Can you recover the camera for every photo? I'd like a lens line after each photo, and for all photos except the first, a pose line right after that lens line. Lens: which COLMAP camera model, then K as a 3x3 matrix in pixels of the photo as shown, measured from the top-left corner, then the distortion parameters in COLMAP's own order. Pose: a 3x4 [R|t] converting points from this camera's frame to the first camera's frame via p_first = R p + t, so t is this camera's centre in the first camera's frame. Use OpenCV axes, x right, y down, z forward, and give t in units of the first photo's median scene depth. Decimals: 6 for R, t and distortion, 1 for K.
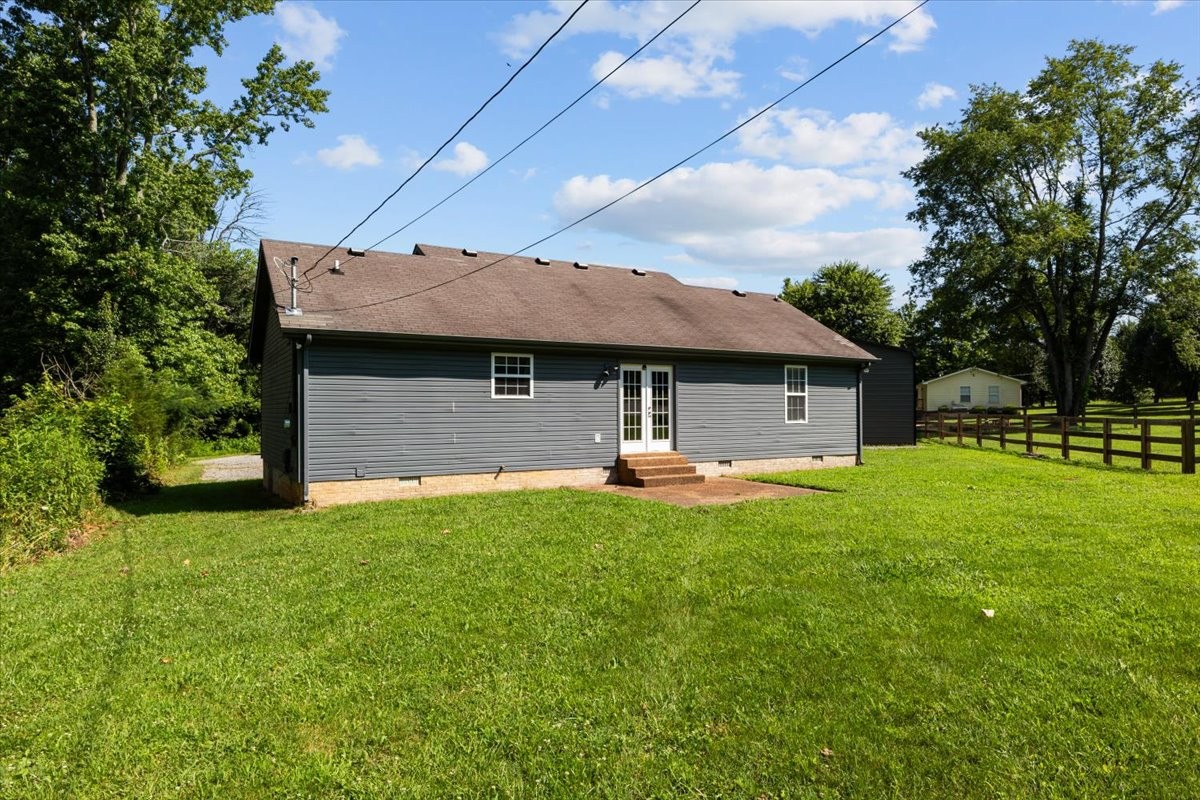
lens RADIAL K [[732.1, 0, 596.8], [0, 732.1, 405.6], [0, 0, 1]] dist [-0.016122, 0.000074]
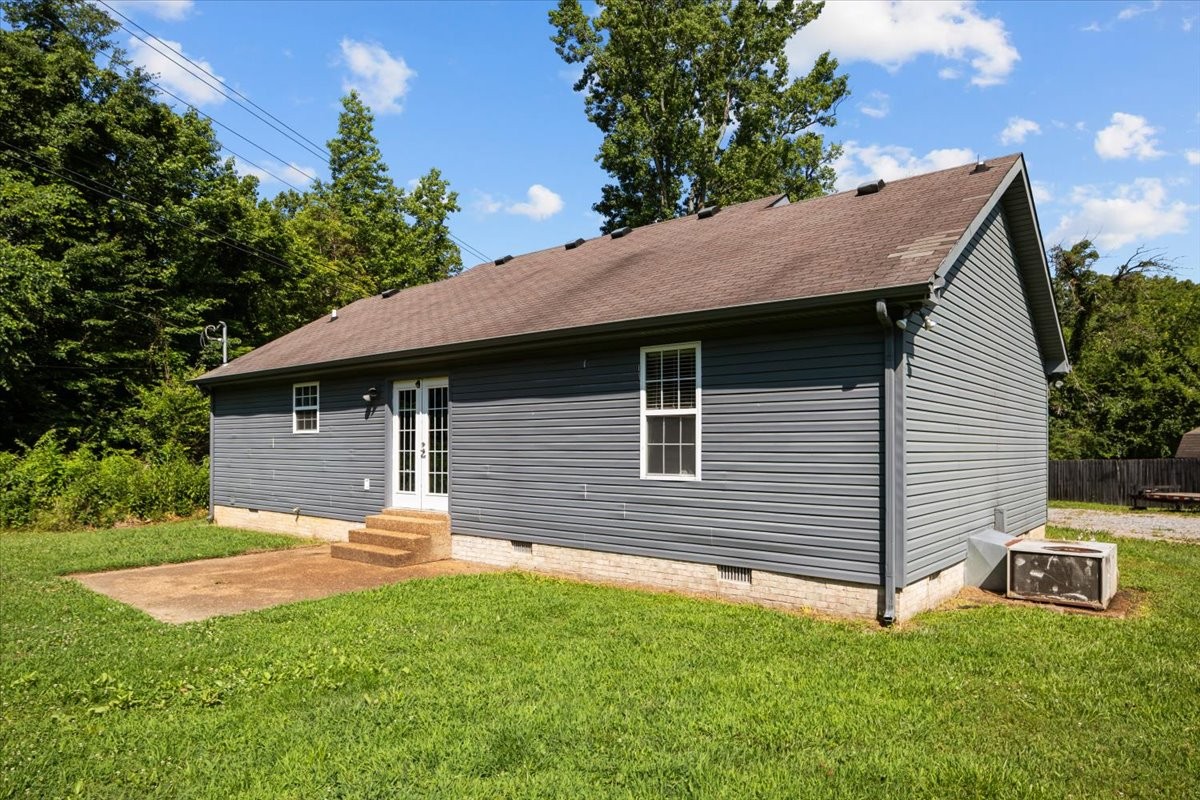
lens RADIAL K [[732.1, 0, 589.4], [0, 732.1, 436.2], [0, 0, 1]] dist [-0.016122, 0.000074]
pose [[0.331698, -0.006757, -0.943361, 0.744935], [0.006823, 0.999965, -0.004763, 0.000189], [0.943361, -0.004857, 0.331733, 0.918681]]
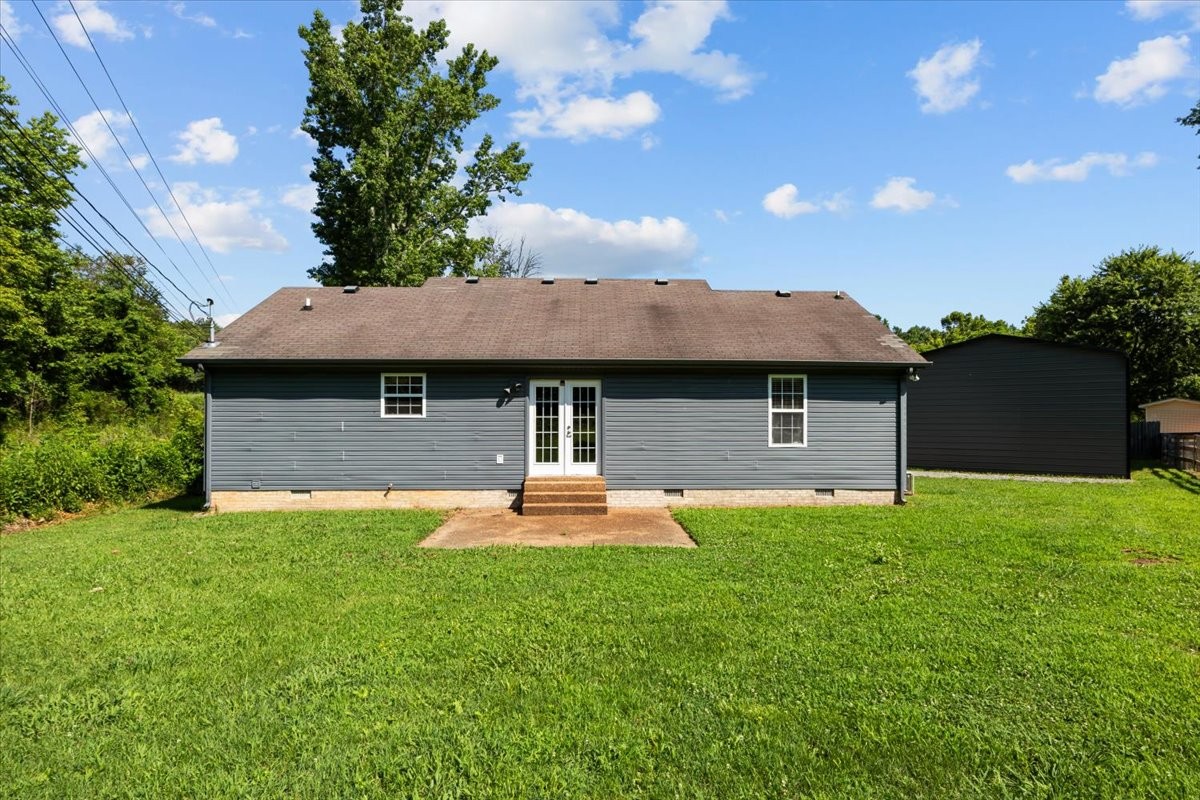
lens RADIAL K [[619.1, 0, 591.8], [0, 619.1, 418.1], [0, 0, 1]] dist [-0.012087, -0.002360]
pose [[0.869722, -0.003074, -0.493533, 0.474684], [-0.000577, 0.999974, -0.007244, -0.002815], [0.493542, 0.006585, 0.869697, 0.344253]]
